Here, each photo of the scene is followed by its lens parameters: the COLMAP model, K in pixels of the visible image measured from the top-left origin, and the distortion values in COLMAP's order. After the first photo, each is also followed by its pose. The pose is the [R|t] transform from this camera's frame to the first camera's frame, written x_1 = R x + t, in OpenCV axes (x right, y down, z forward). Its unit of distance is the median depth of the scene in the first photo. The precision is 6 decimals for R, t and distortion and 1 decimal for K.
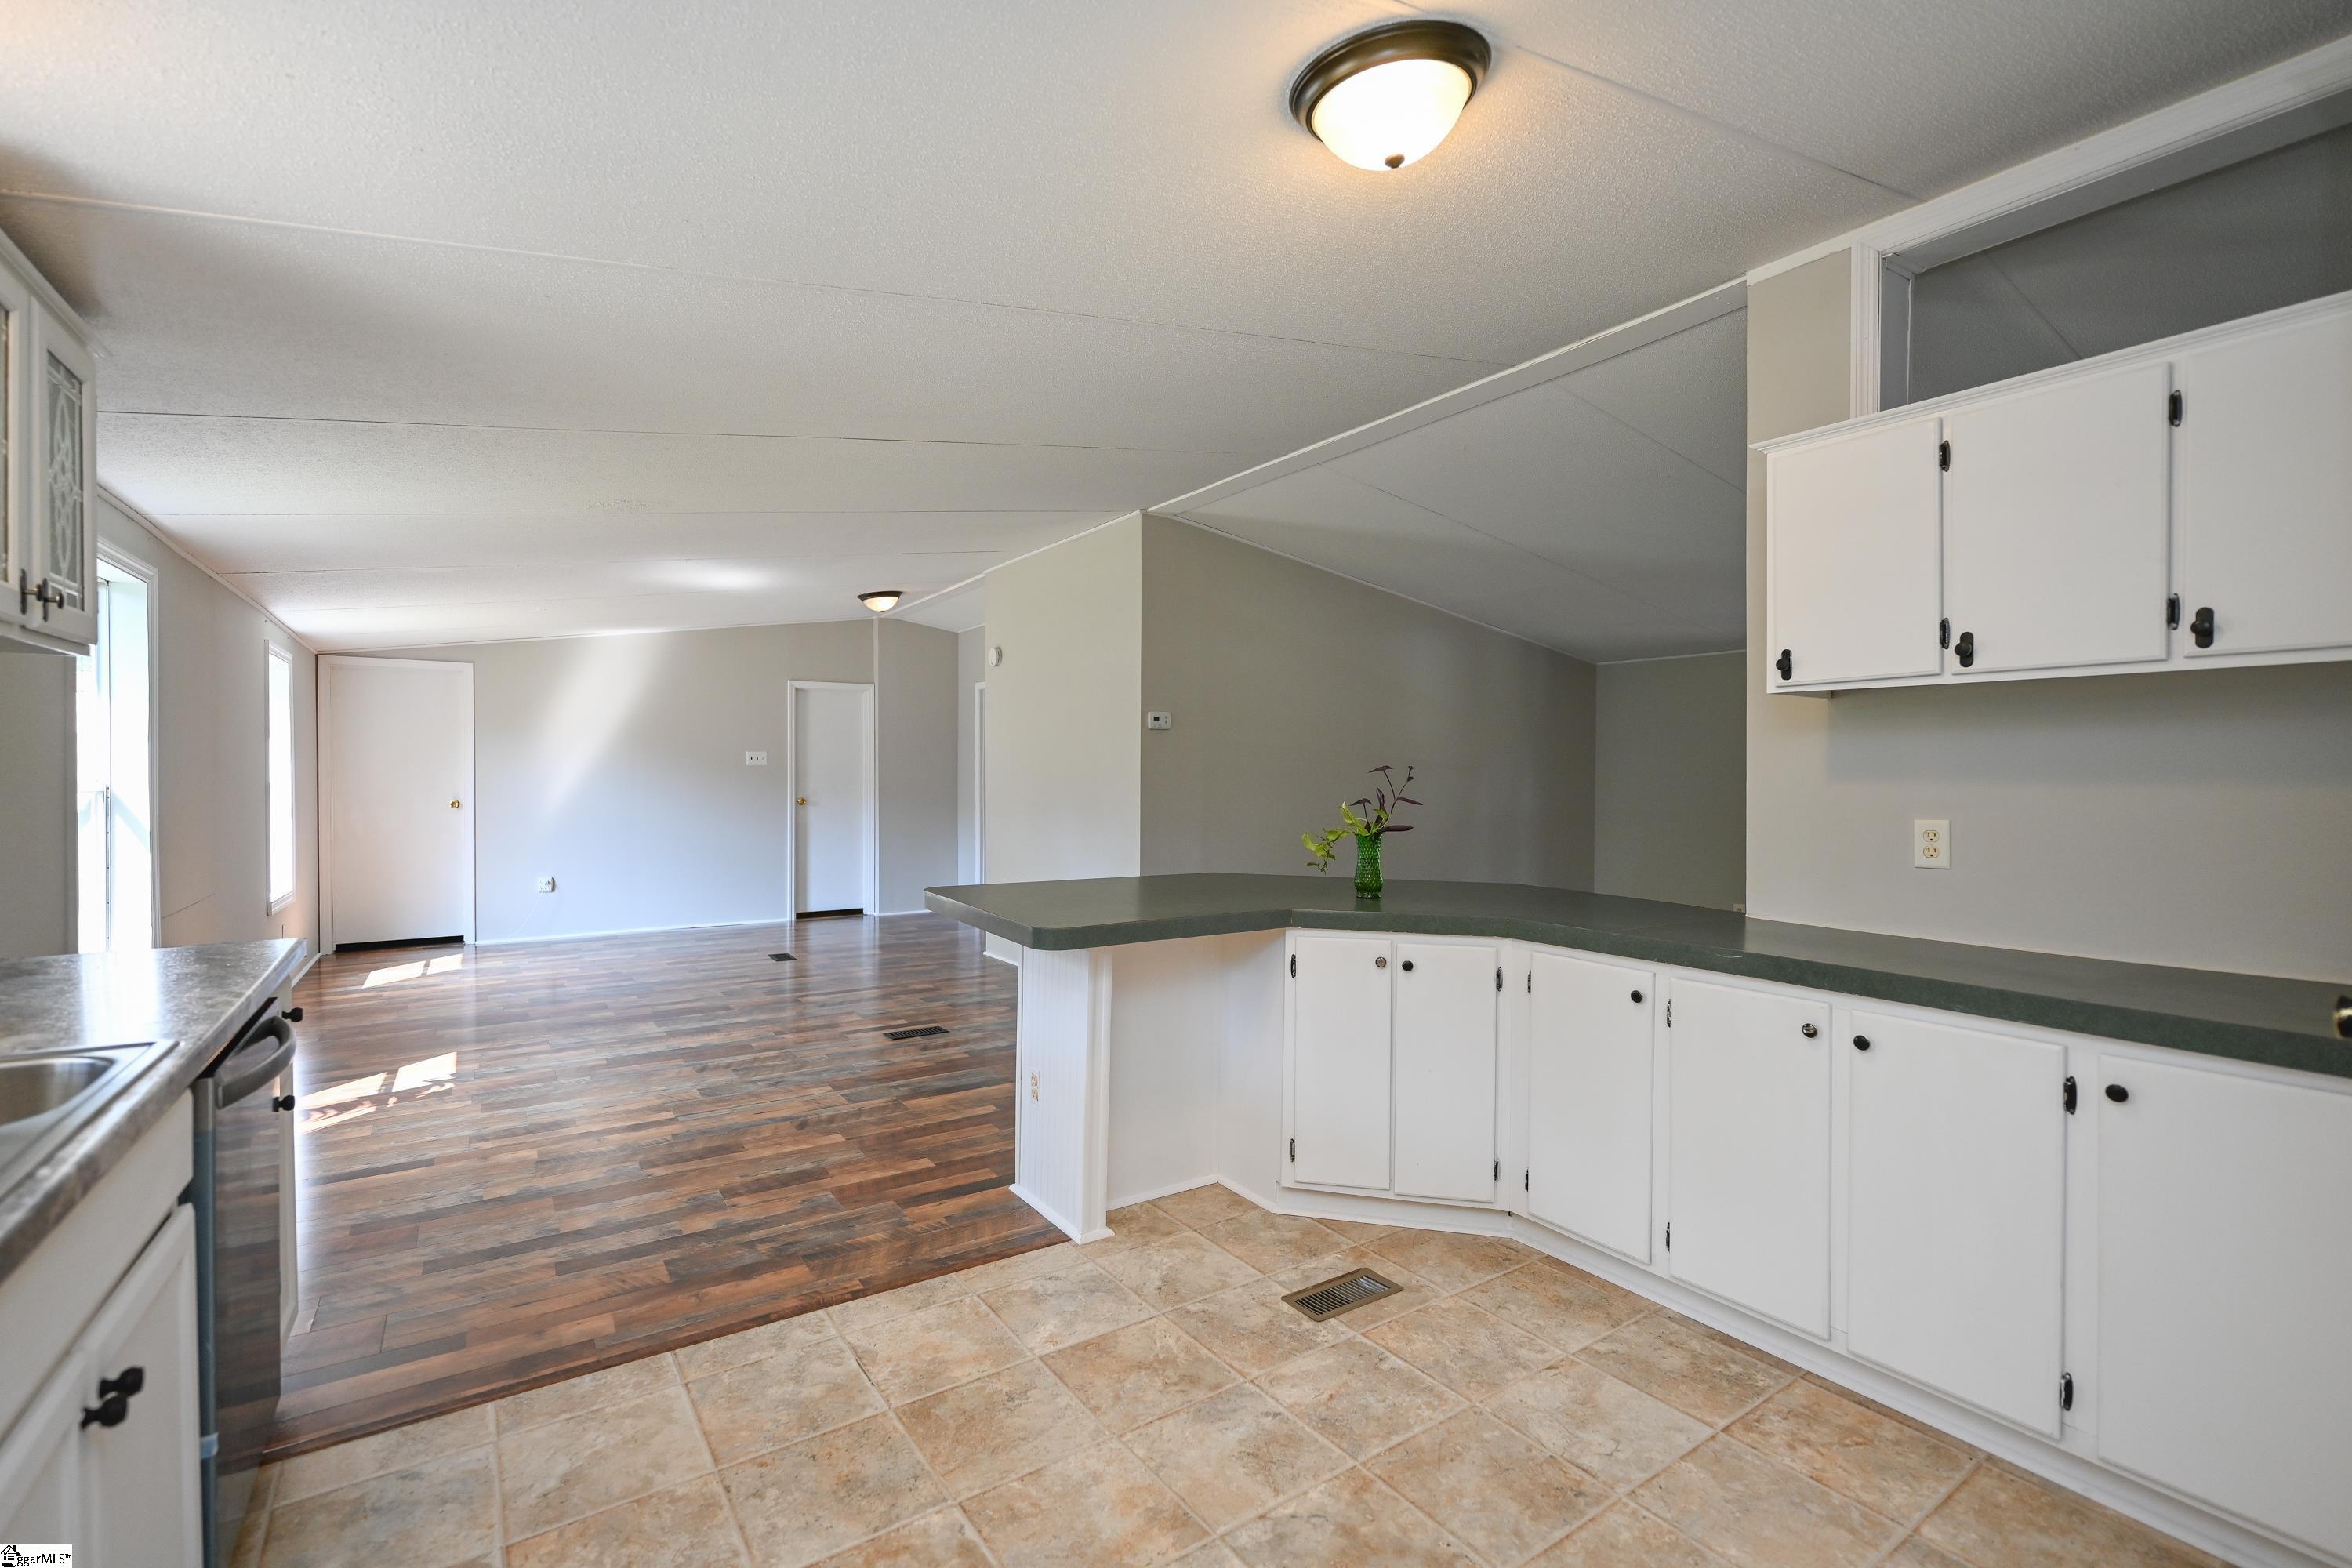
lens RADIAL K [[1021.7, 0, 1187.6], [0, 1021.7, 775.2], [0, 0, 1]] dist [-0.001263, -0.000515]
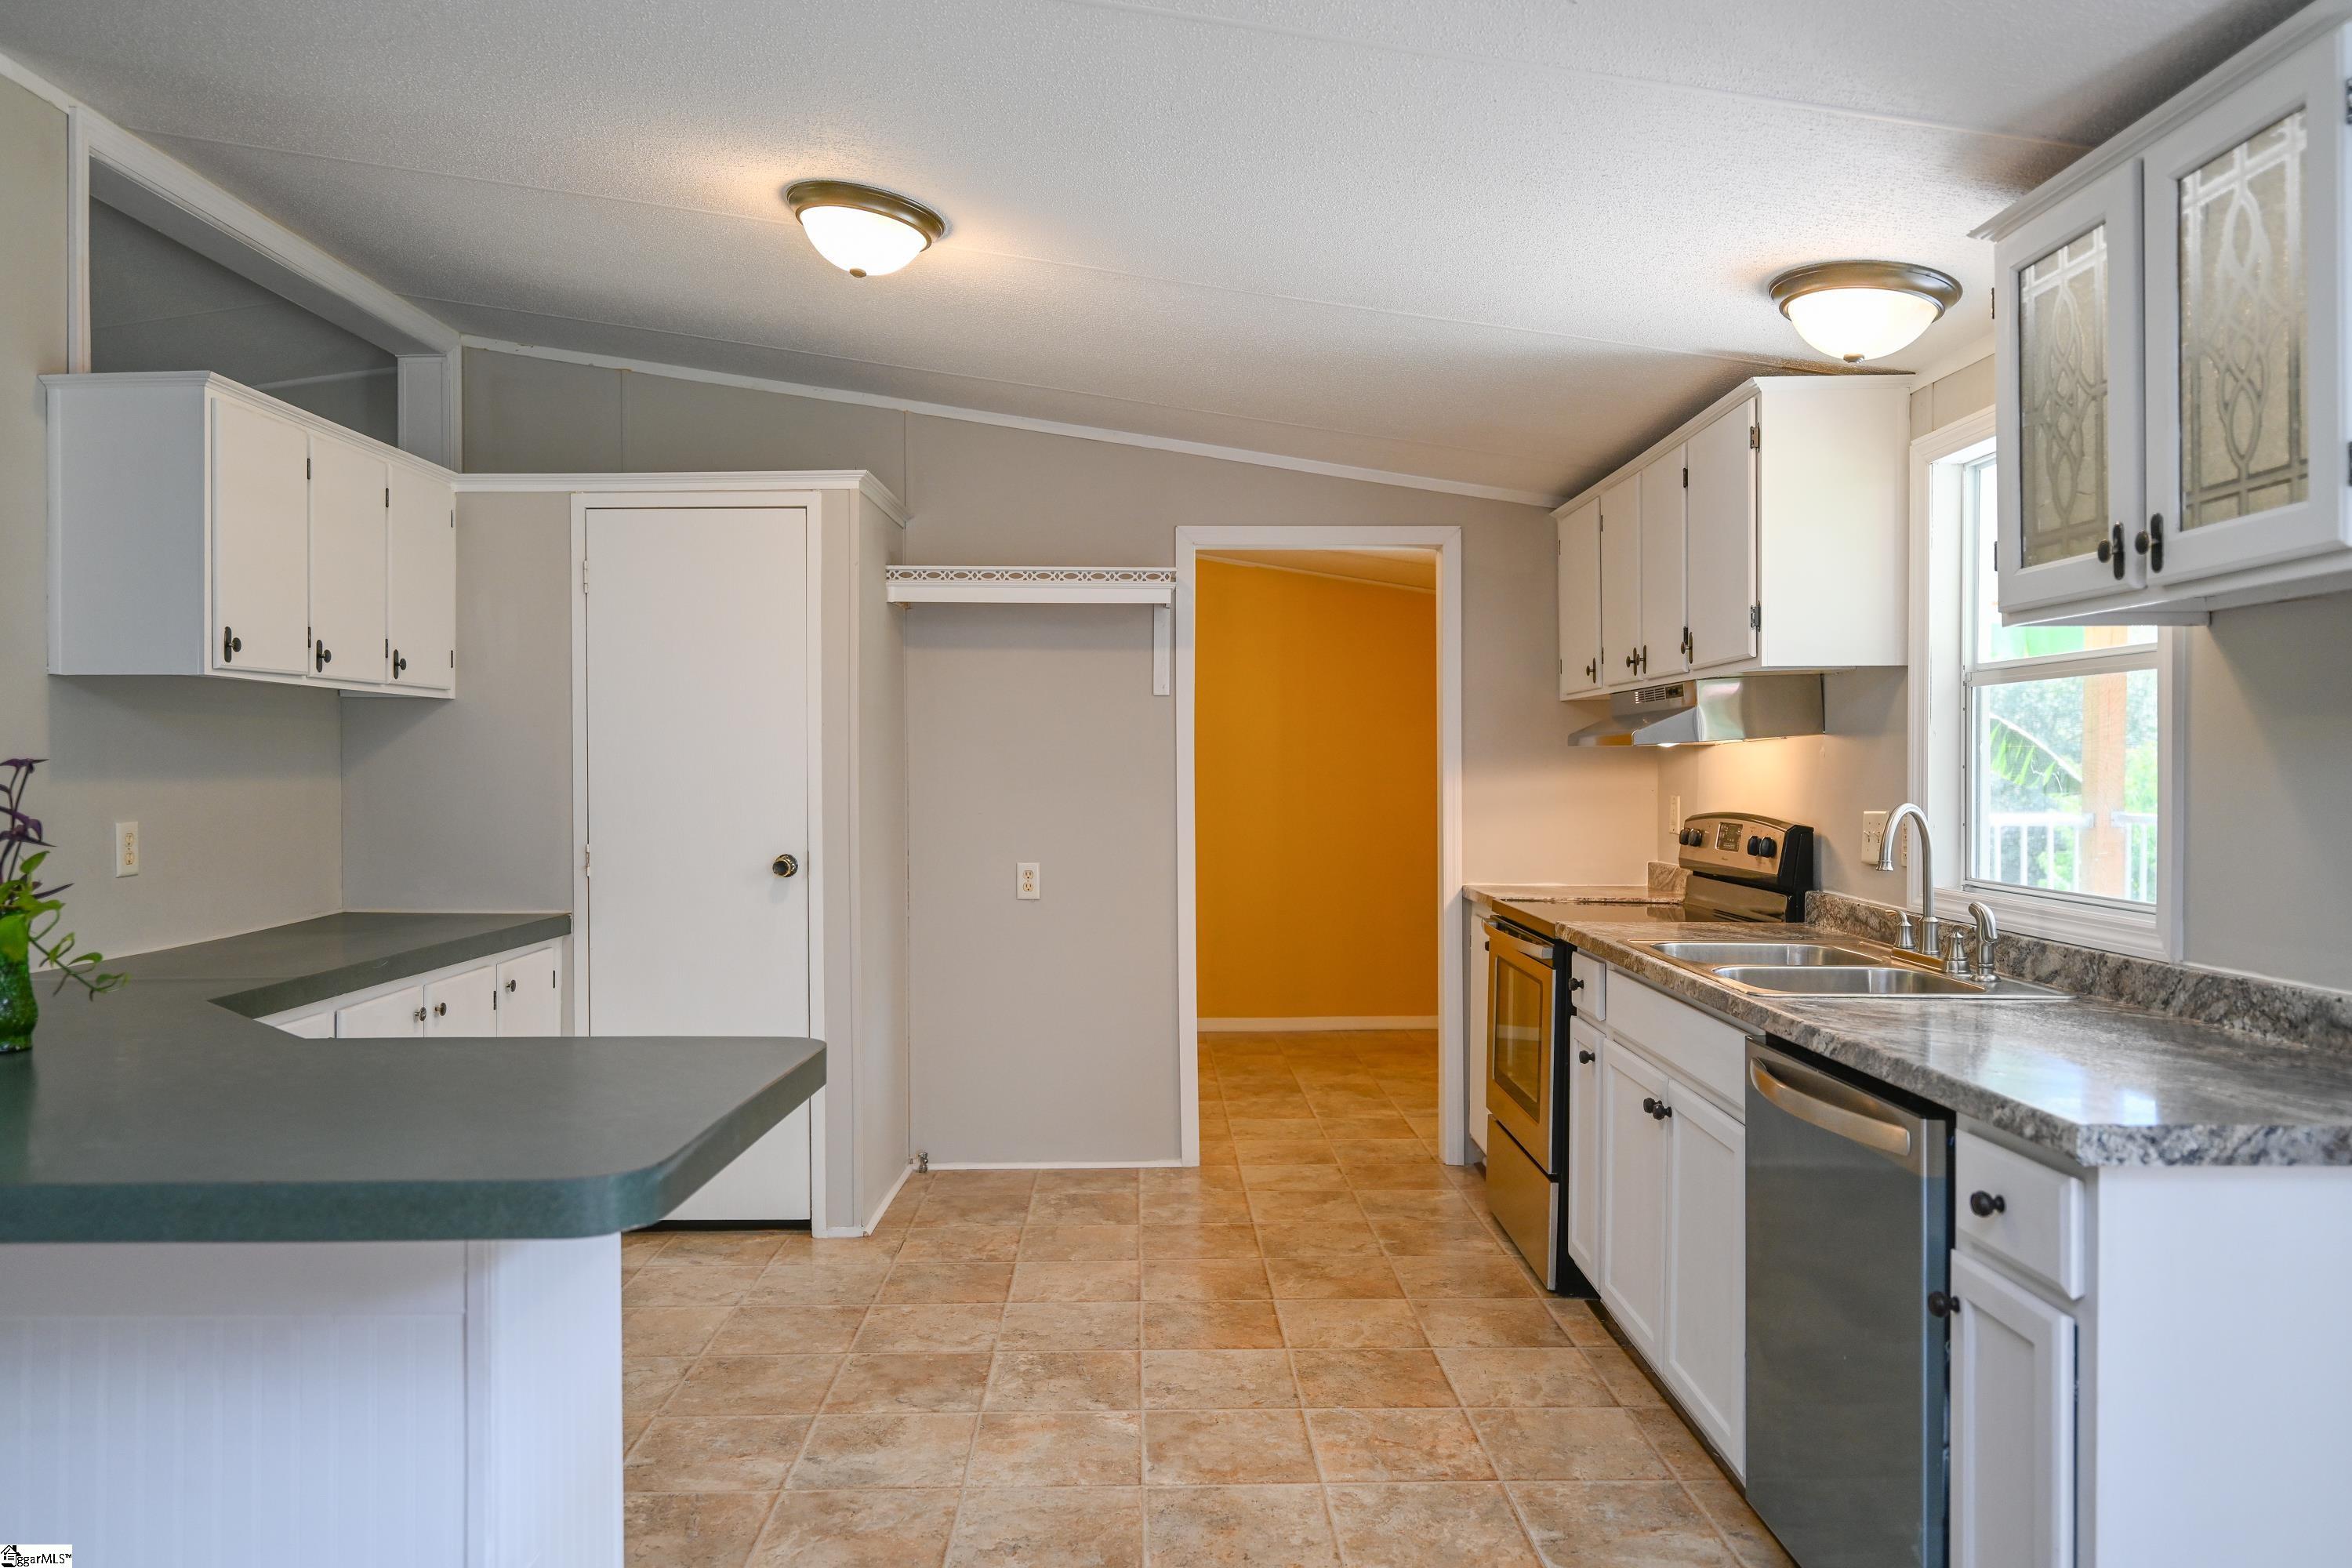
lens RADIAL K [[1599.7, 0, 1141.3], [0, 1599.7, 770.5], [0, 0, 1]] dist [0.003027, 0.001559]
pose [[-0.815615, -0.005575, 0.578569, -0.732265], [-0.002841, 0.999980, 0.005630, -0.013049], [-0.578589, 0.002948, -0.815614, 1.464876]]
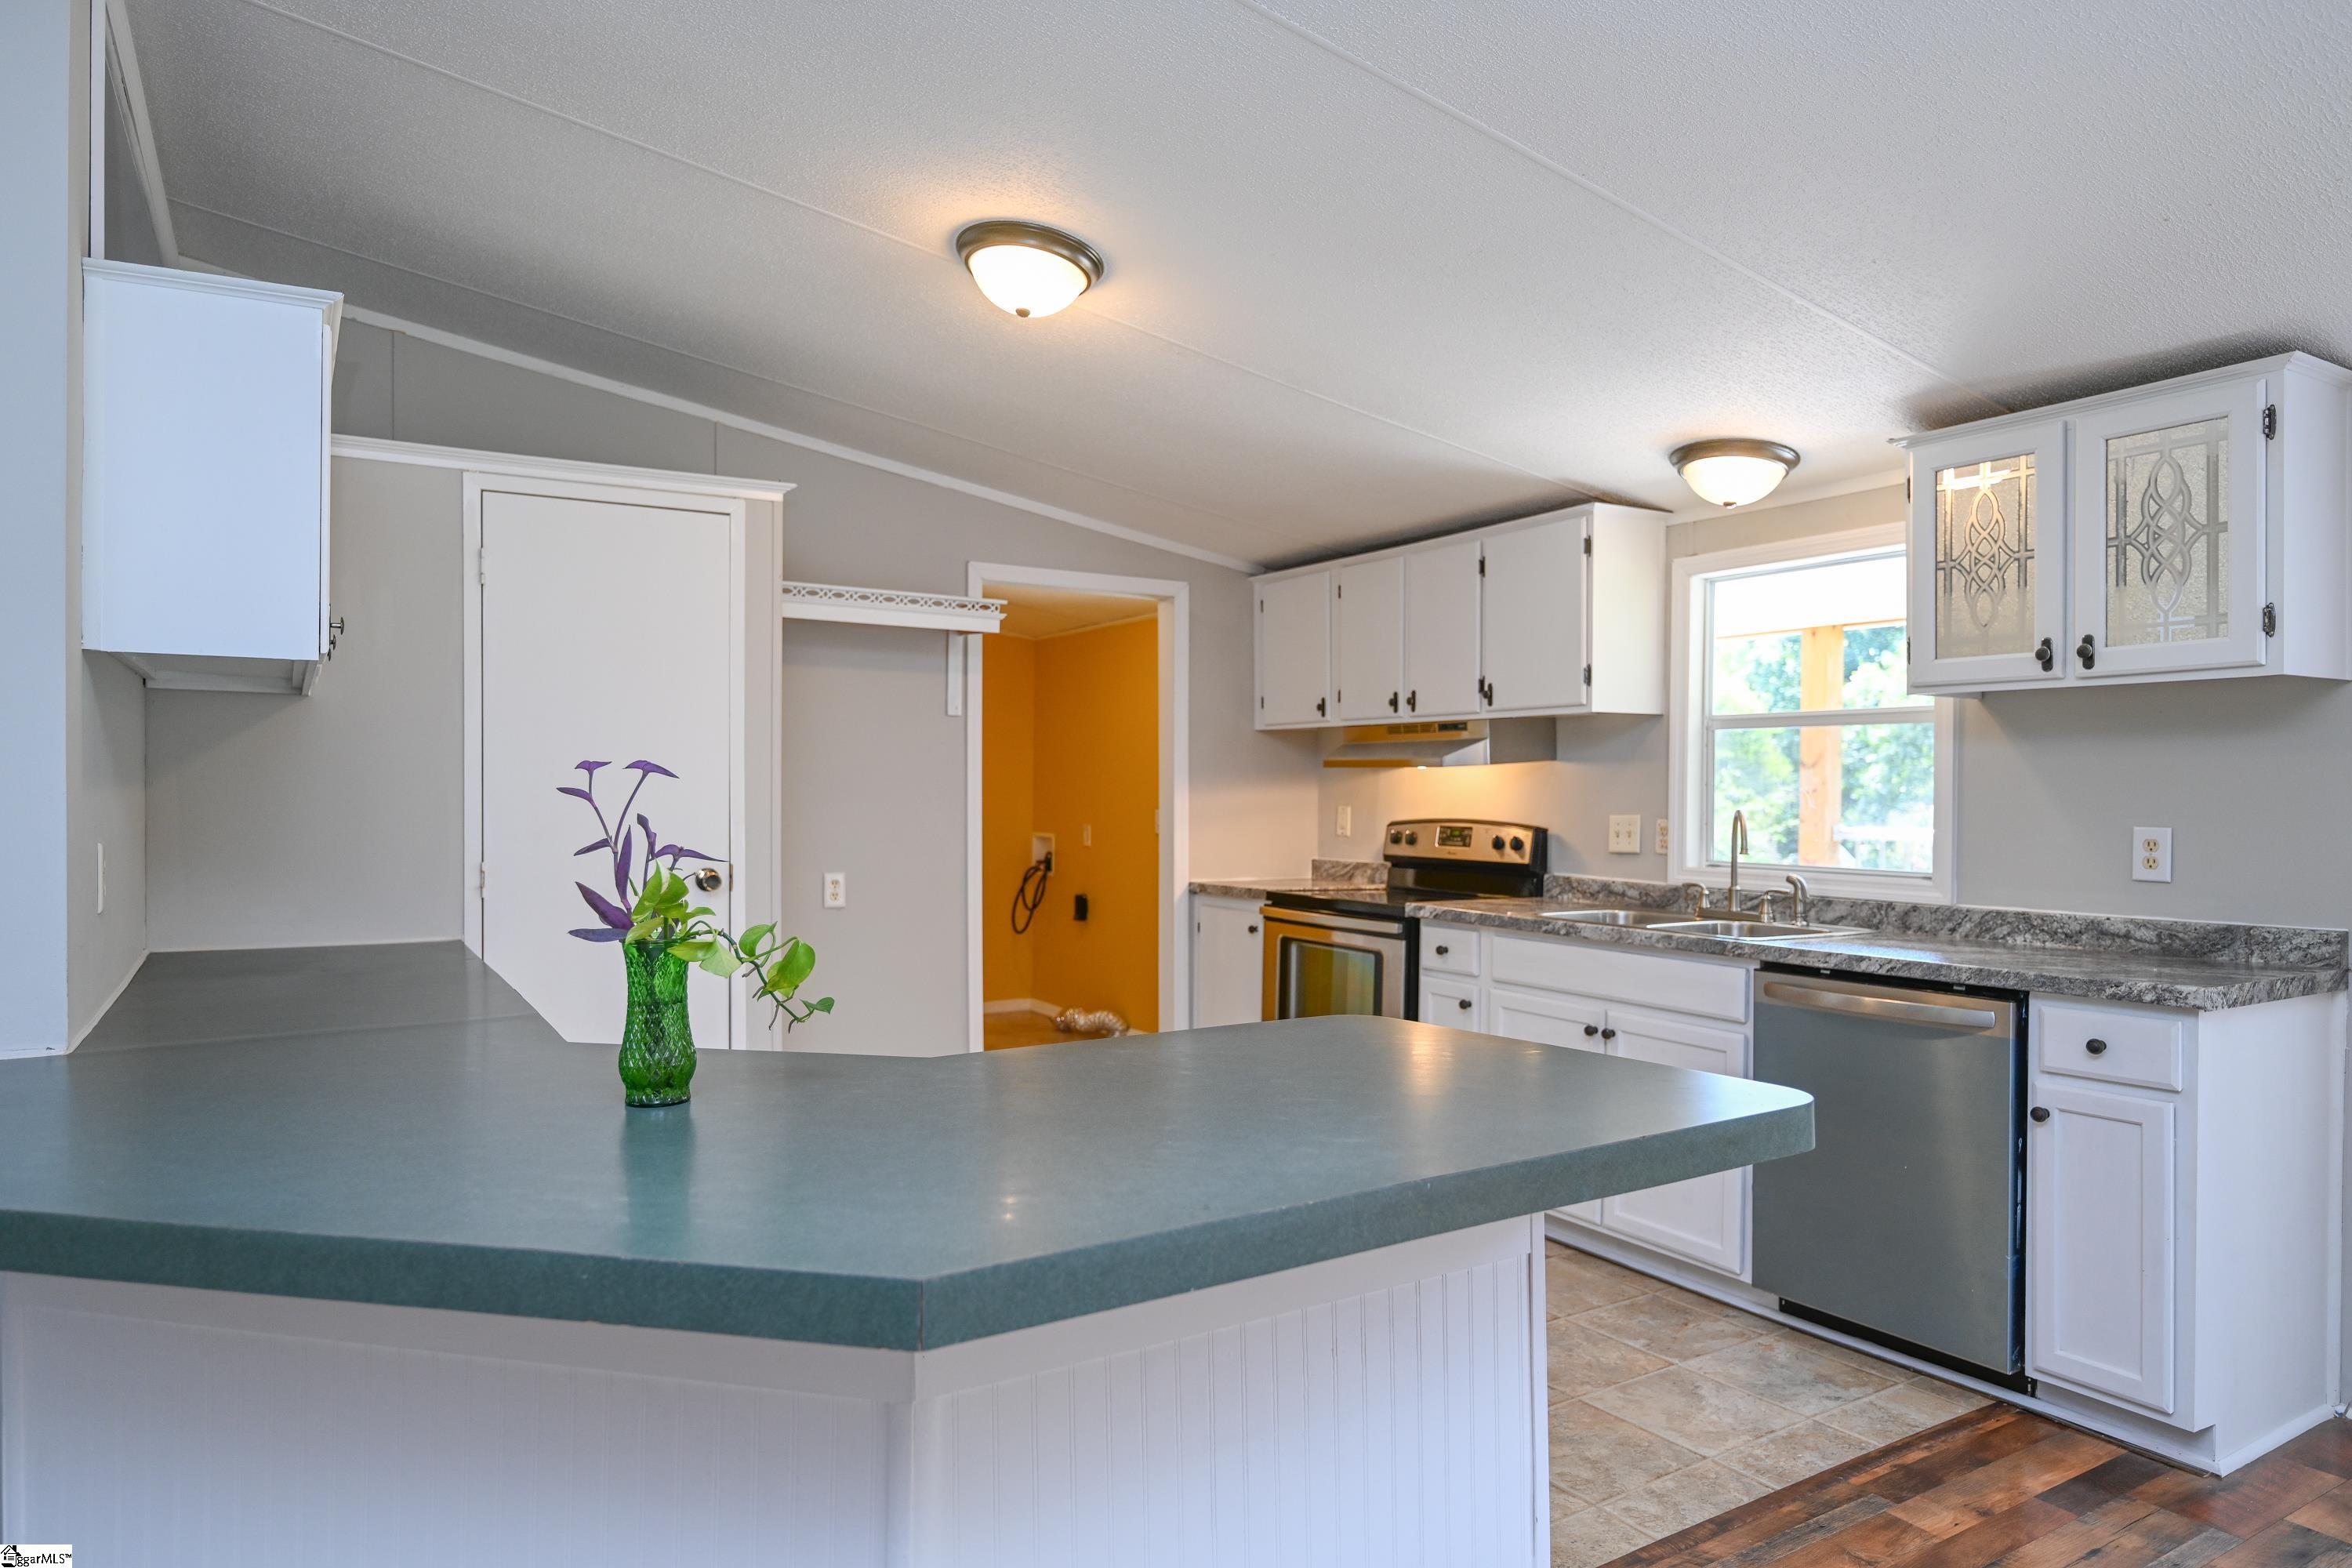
lens RADIAL K [[1456.4, 0, 1163.0], [0, 1456.4, 790.7], [0, 0, 1]] dist [0.000677, -0.000462]
pose [[-0.998547, -0.010249, 0.052903, -0.049412], [-0.010064, 0.999942, 0.003760, -0.004417], [-0.052938, 0.003222, -0.998593, 1.755600]]
